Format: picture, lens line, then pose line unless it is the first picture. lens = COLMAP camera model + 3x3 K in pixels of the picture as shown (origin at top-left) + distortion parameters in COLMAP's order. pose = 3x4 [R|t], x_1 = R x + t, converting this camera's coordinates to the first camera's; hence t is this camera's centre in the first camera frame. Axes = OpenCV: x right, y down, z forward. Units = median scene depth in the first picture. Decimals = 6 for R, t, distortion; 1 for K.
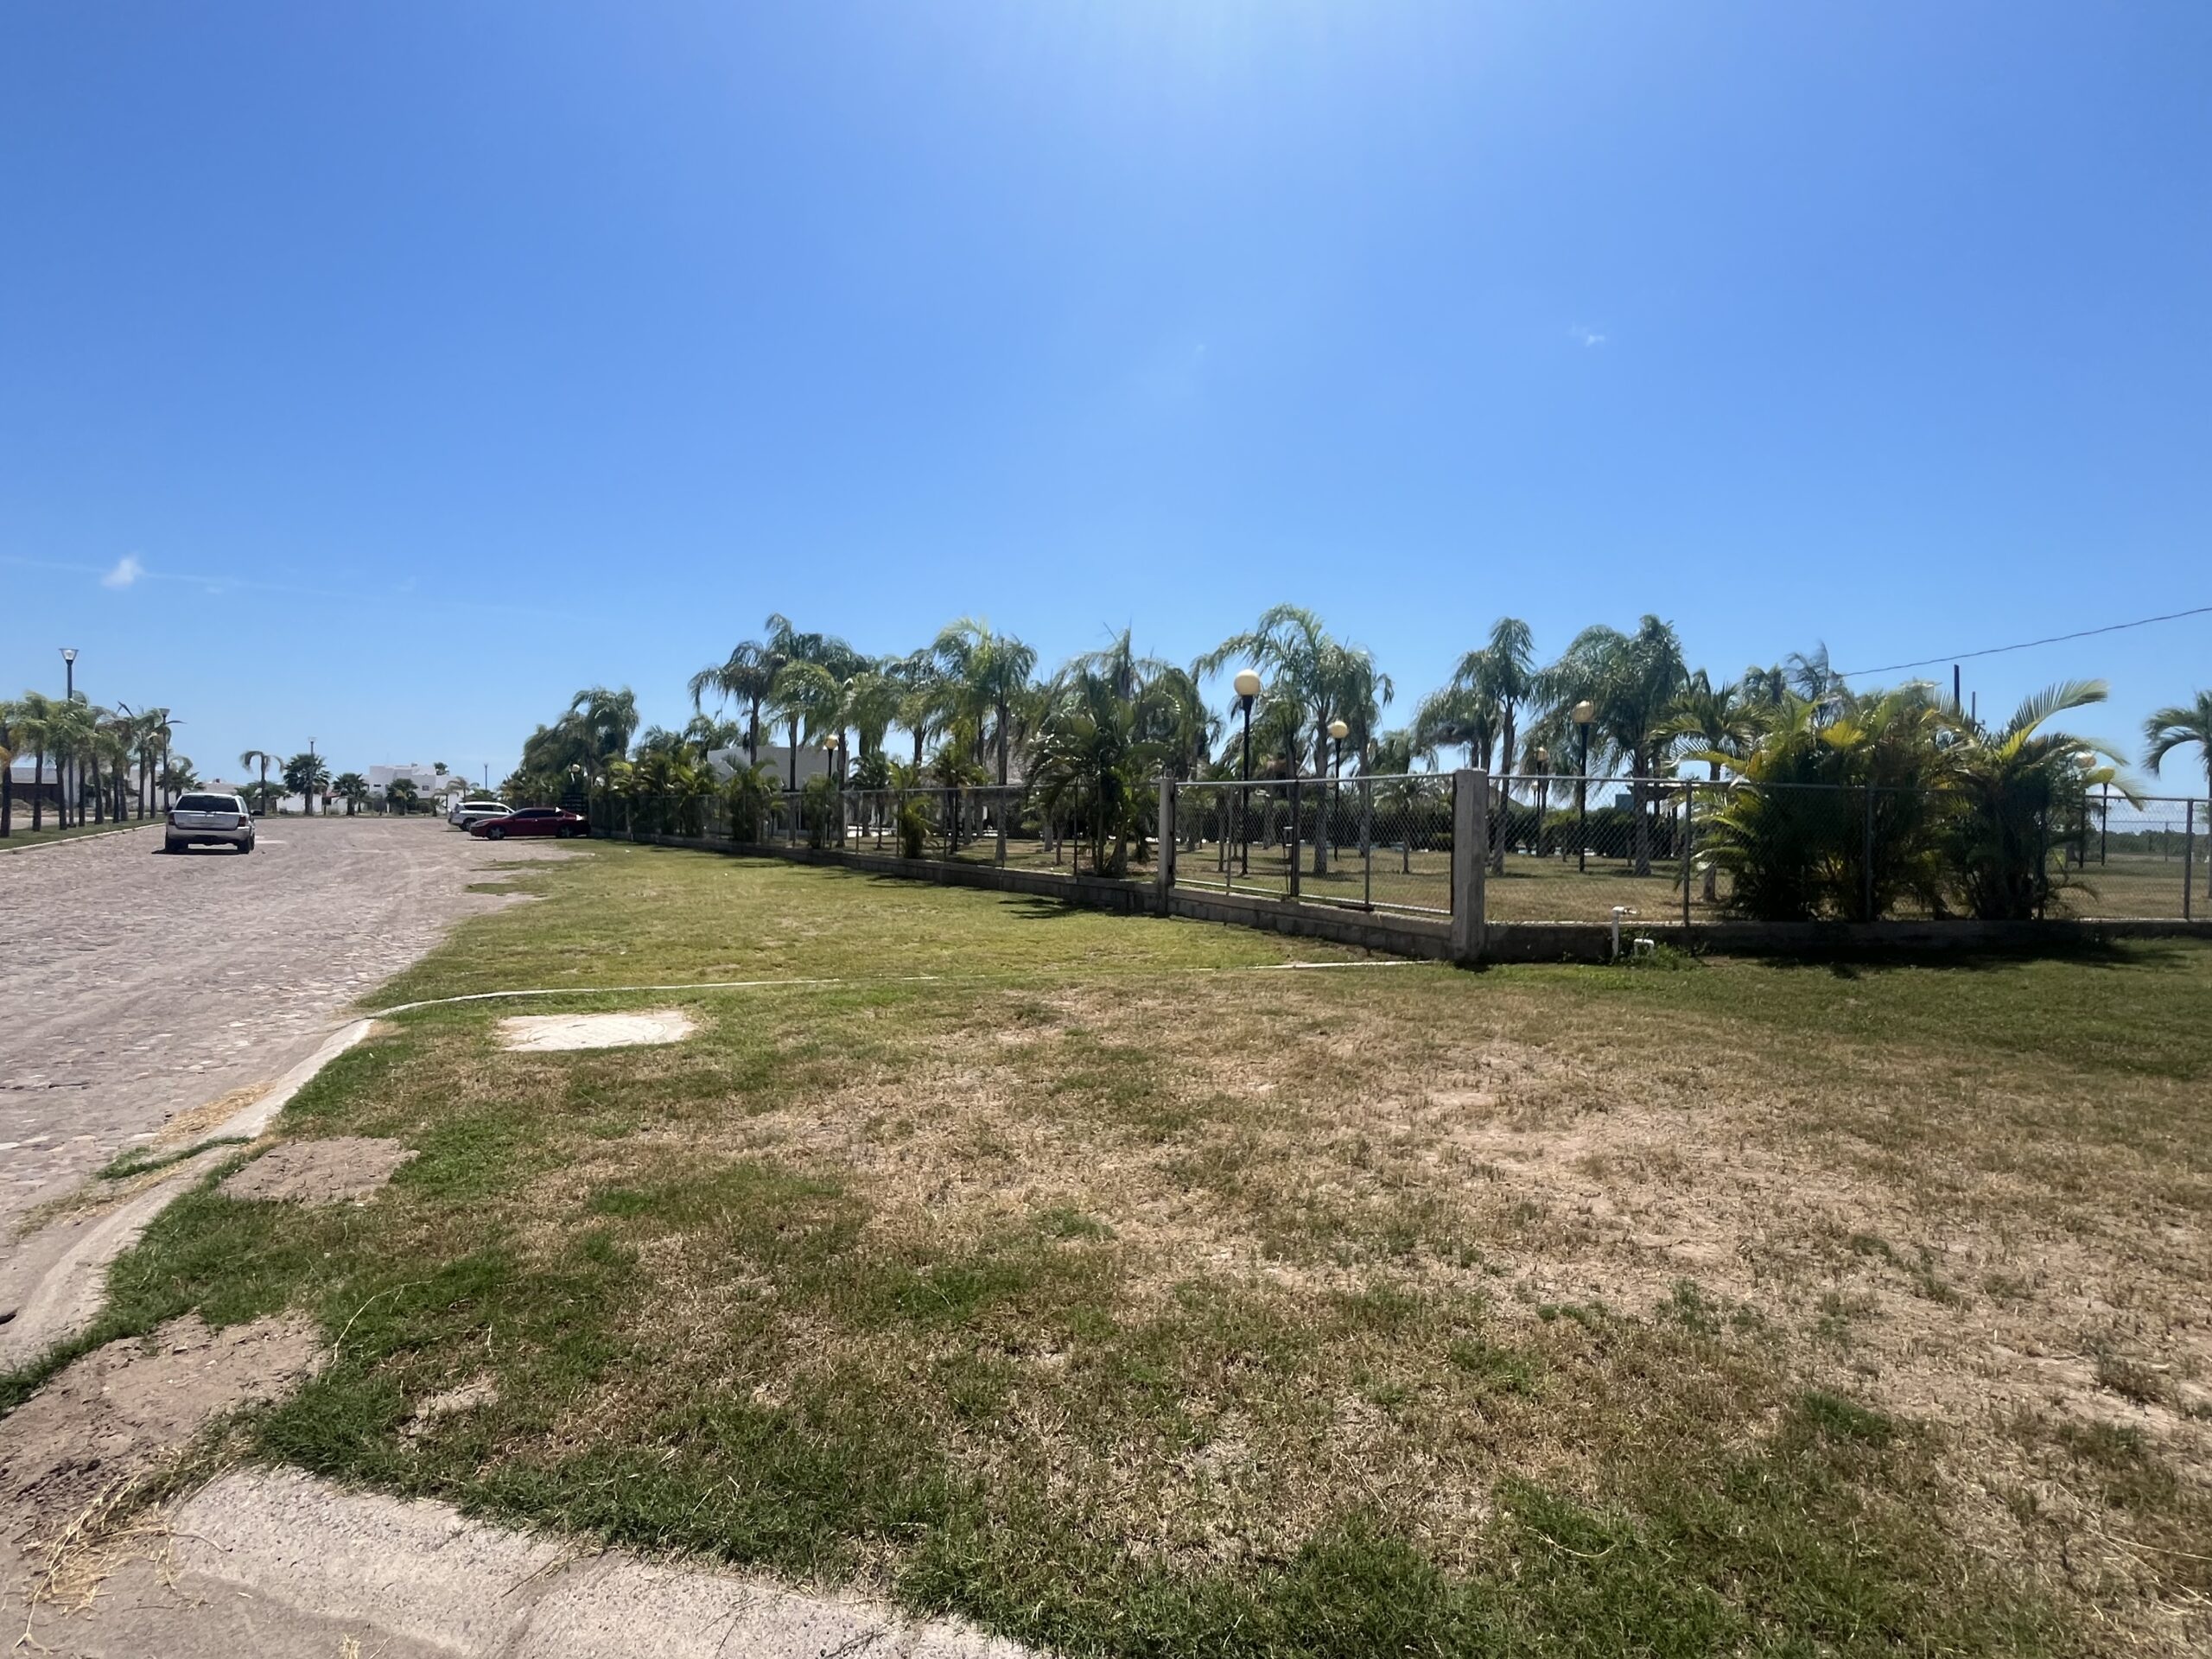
lens RADIAL K [[1029.6, 0, 1105.8], [0, 1029.6, 829.2], [0, 0, 1]] dist [-0.004284, -0.000095]
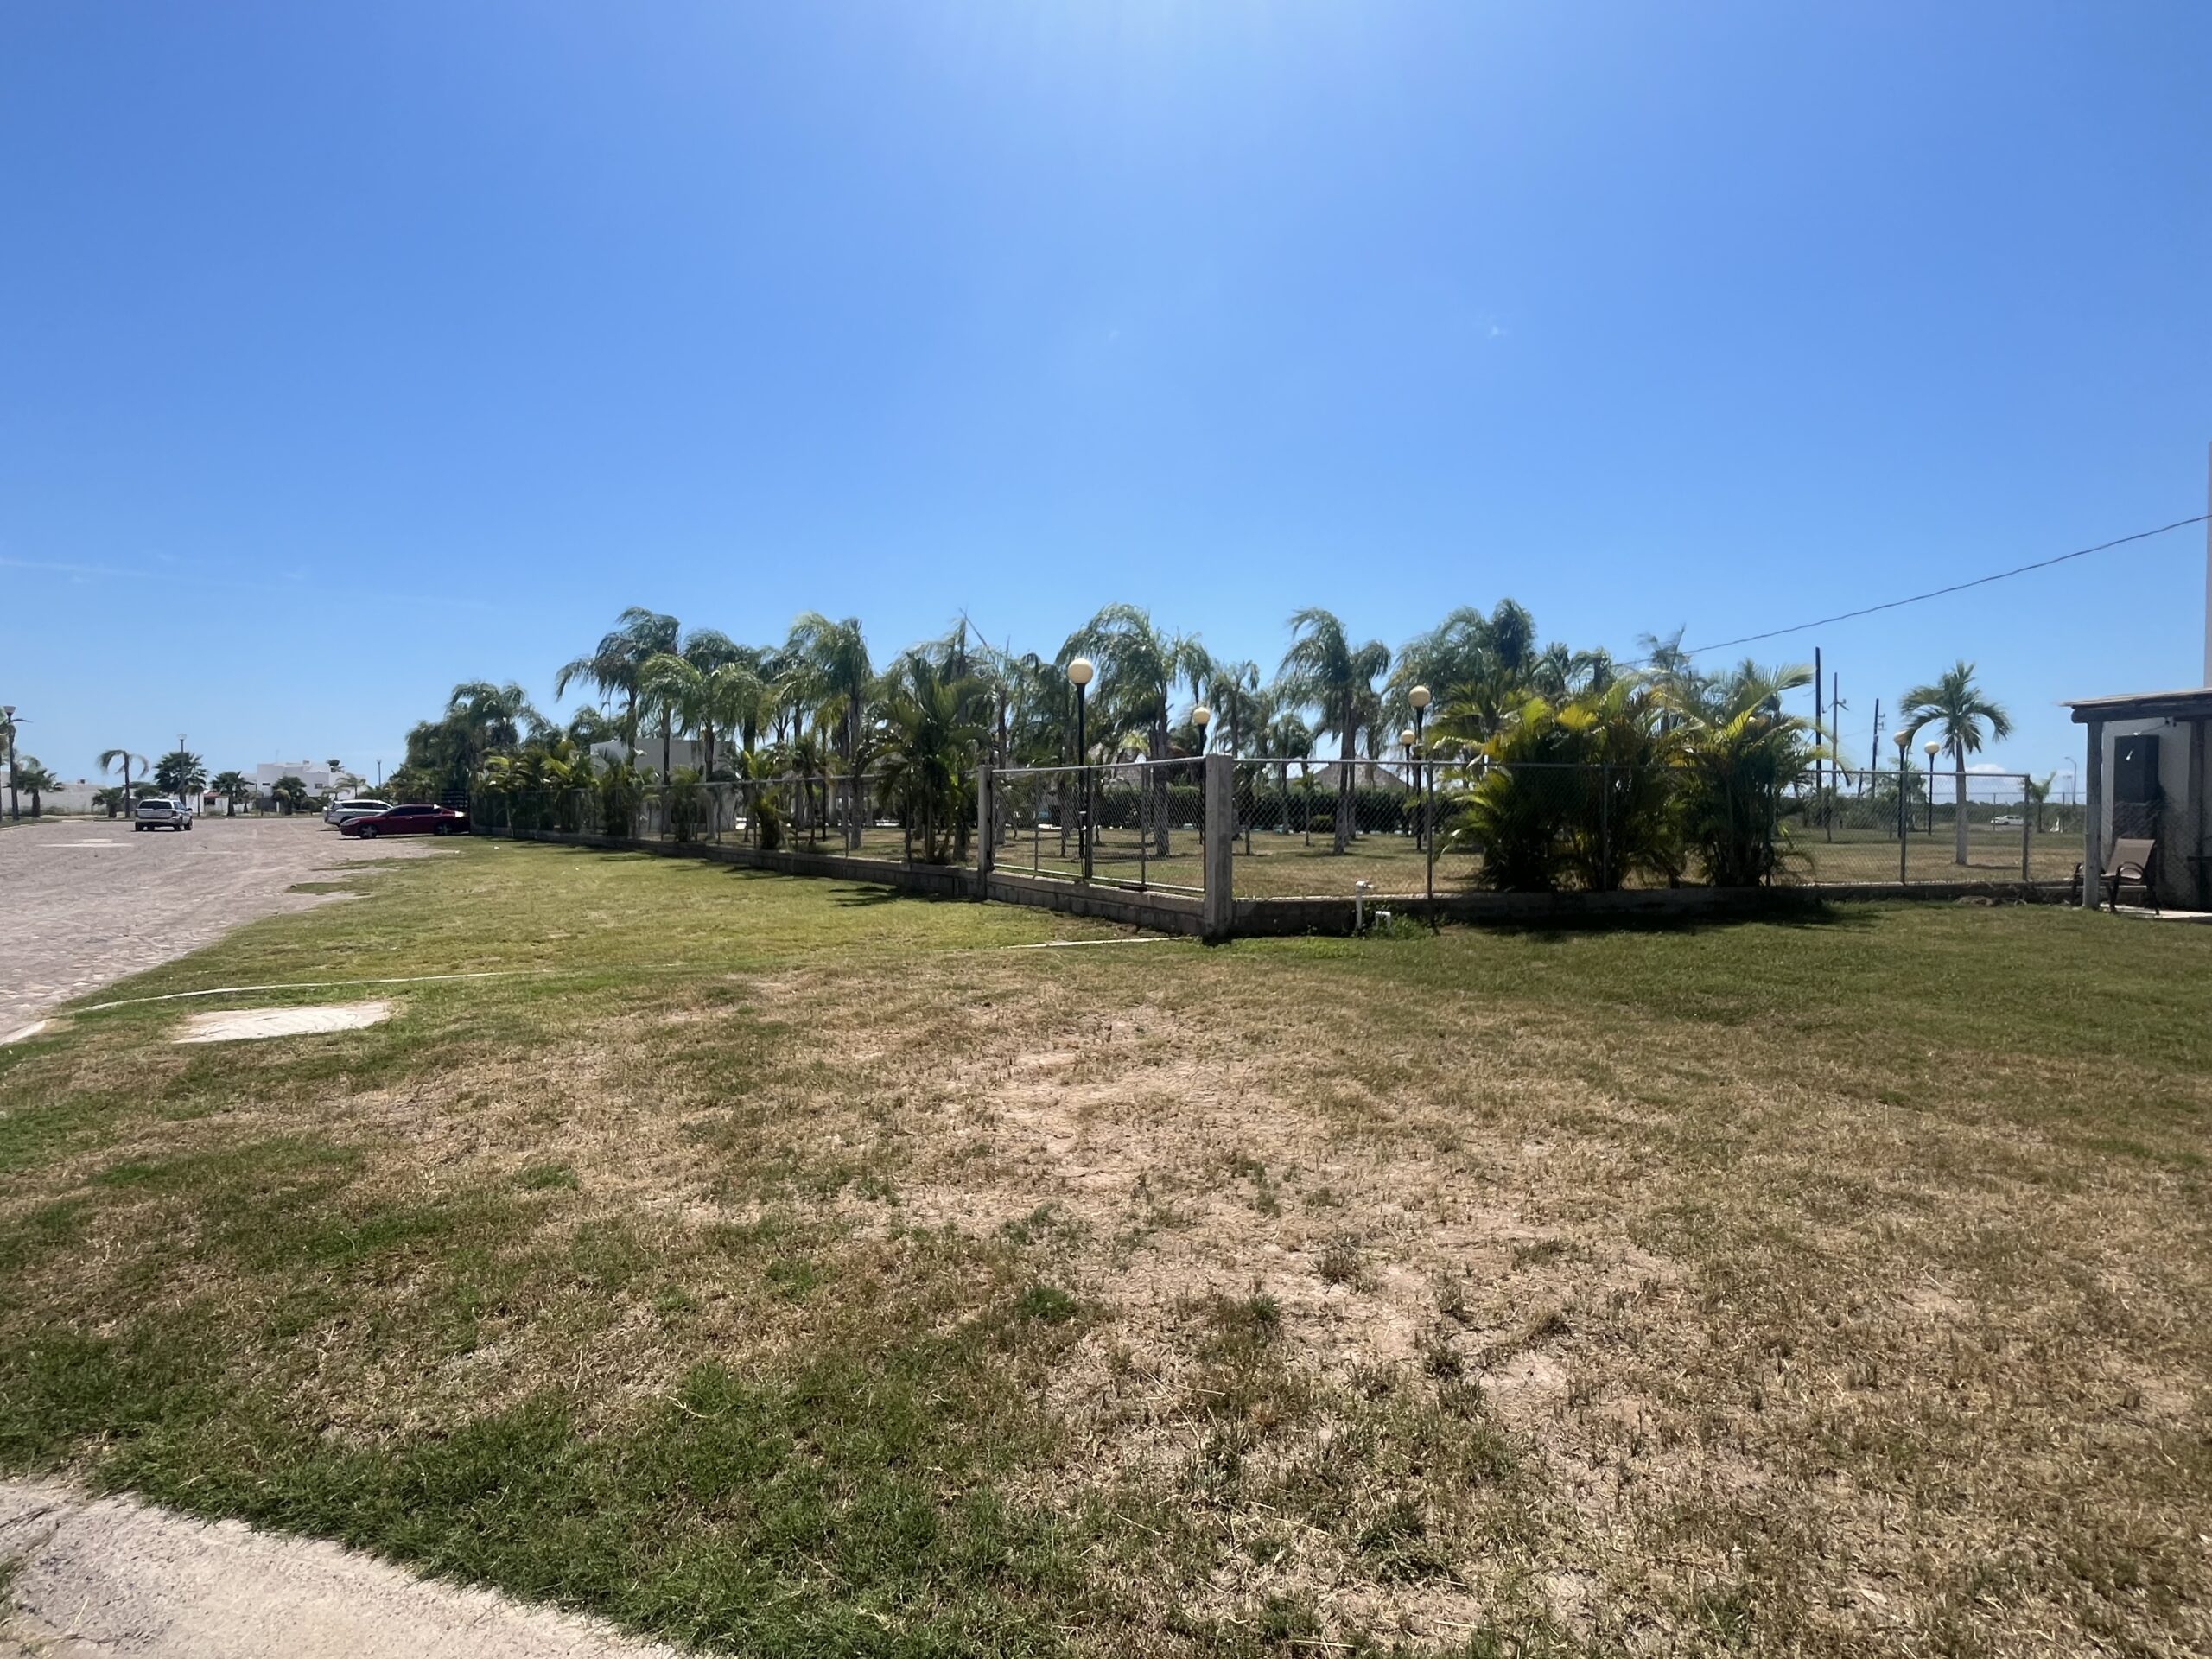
lens RADIAL K [[1032.1, 0, 1106.2], [0, 1032.1, 832.3], [0, 0, 1]] dist [-0.009635, 0.000140]
pose [[0.997463, -0.017020, 0.069115, 0.141941], [0.016000, 0.999755, 0.015276, 0.003798], [-0.069358, -0.014131, 0.997492, -0.033637]]
